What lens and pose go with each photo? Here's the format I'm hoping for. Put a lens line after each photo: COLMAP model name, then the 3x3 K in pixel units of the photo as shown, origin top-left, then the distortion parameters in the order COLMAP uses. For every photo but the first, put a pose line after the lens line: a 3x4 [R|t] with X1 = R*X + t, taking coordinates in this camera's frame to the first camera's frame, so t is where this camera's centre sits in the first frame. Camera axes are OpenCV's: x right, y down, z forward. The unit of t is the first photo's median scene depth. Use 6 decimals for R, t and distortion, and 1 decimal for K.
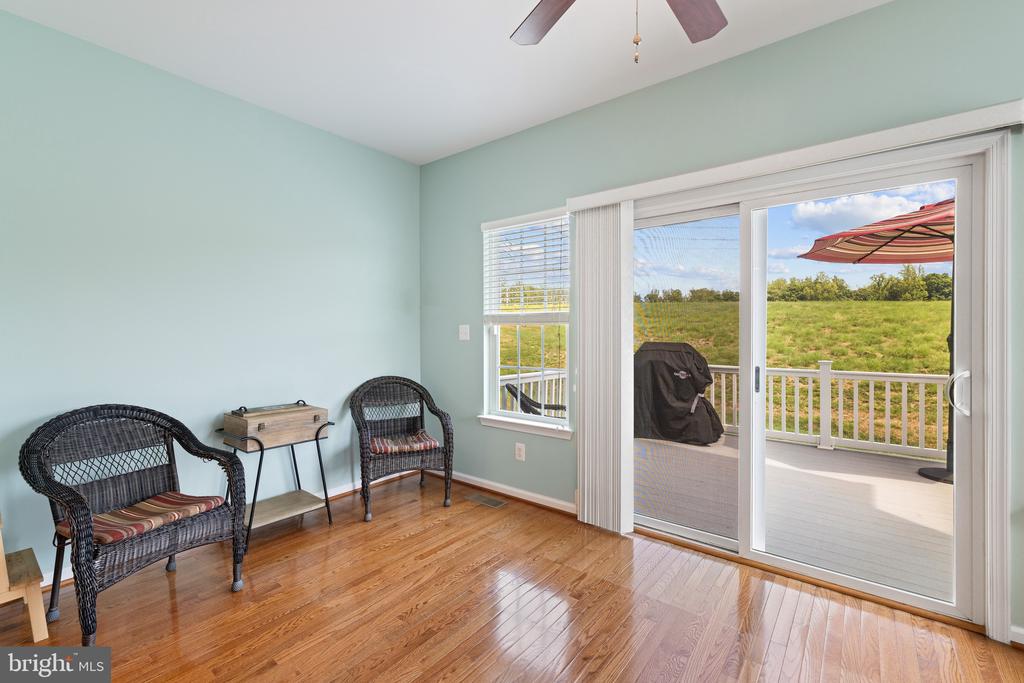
lens RADIAL K [[441.7, 0, 506.9], [0, 441.7, 334.4], [0, 0, 1]] dist [0.001623, 0.000199]
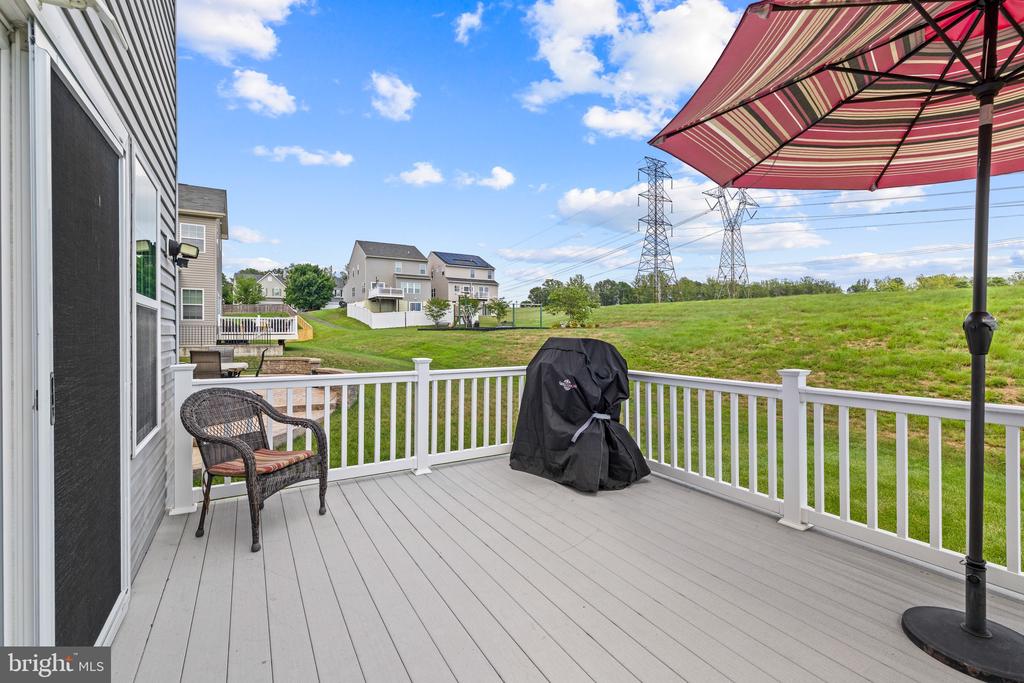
lens RADIAL K [[441.7, 0, 504.7], [0, 441.7, 339.8], [0, 0, 1]] dist [0.001623, 0.000199]
pose [[0.934722, 0.002278, -0.355372, 0.545178], [0.001534, 0.999944, 0.010443, 0.015150], [0.355376, -0.010307, 0.934667, 0.329346]]
